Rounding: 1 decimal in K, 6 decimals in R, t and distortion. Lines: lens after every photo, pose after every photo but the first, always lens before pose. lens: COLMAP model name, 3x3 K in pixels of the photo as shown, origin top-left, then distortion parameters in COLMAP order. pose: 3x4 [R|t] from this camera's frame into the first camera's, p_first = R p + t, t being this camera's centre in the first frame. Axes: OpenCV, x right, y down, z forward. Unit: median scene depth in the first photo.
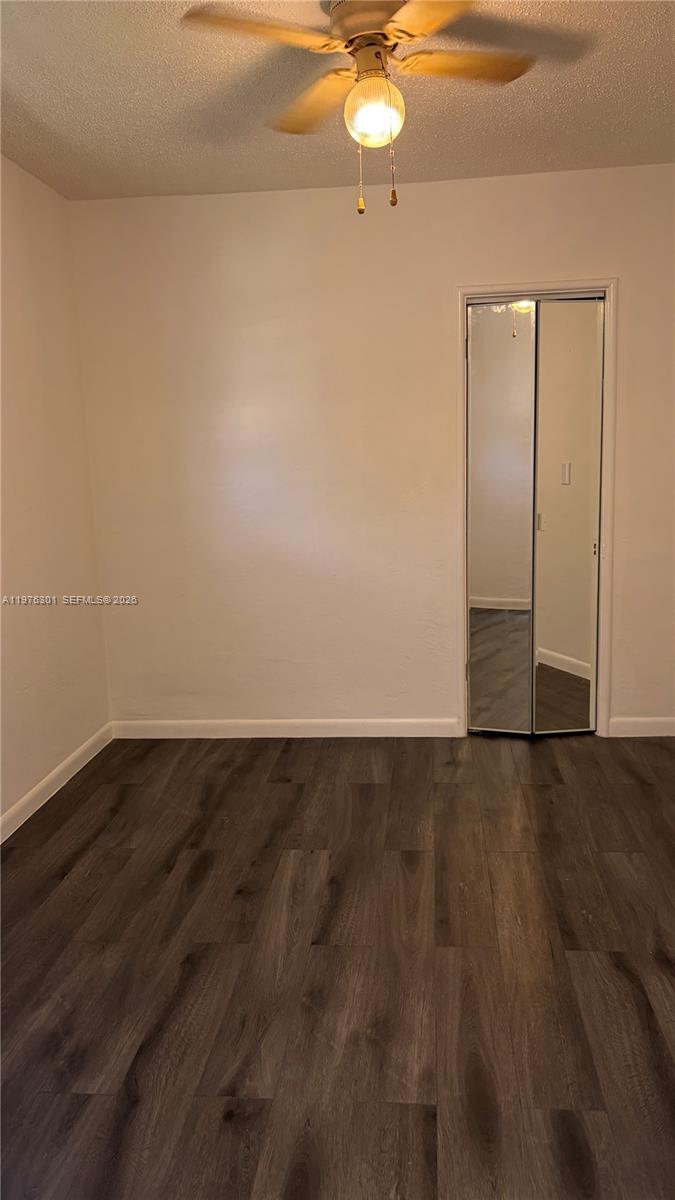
lens RADIAL K [[909.4, 0, 343.3], [0, 909.4, 596.0], [0, 0, 1]] dist [0.028574, -0.023872]
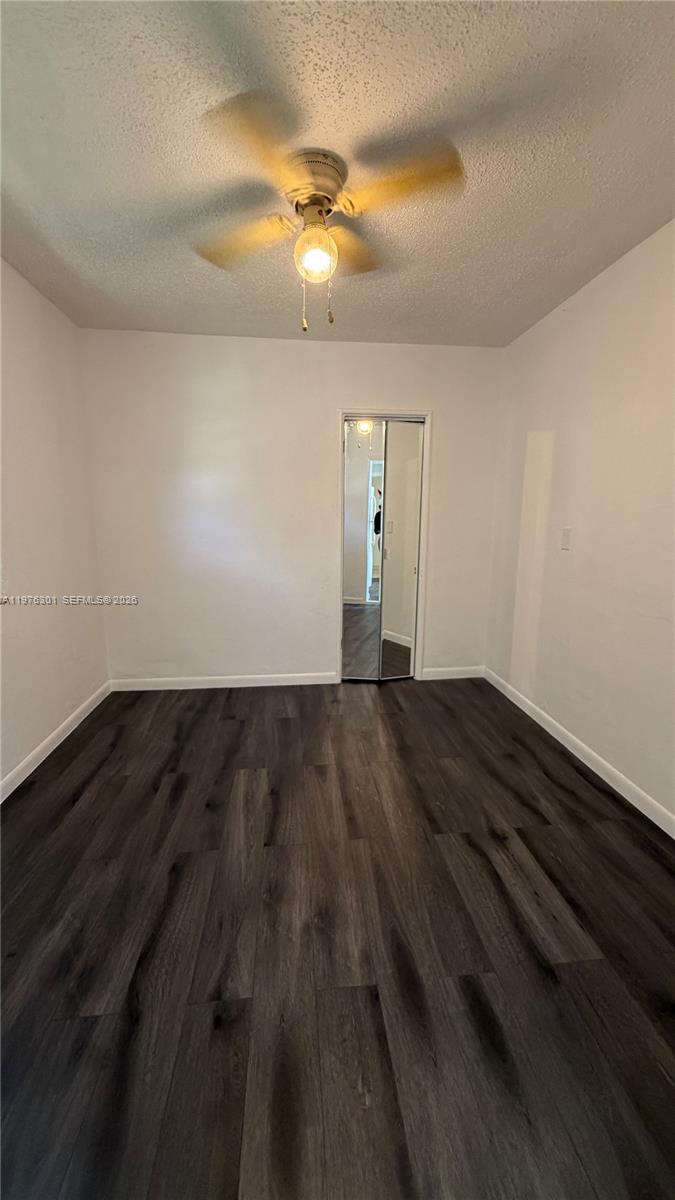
lens RADIAL K [[479.0, 0, 341.8], [0, 479.0, 598.6], [0, 0, 1]] dist [-0.001804, 0.001077]
pose [[0.978767, 0.000644, 0.204976, -0.066559], [-0.002700, 0.999949, 0.009750, -0.011662], [-0.204959, -0.010096, 0.978719, 0.237391]]
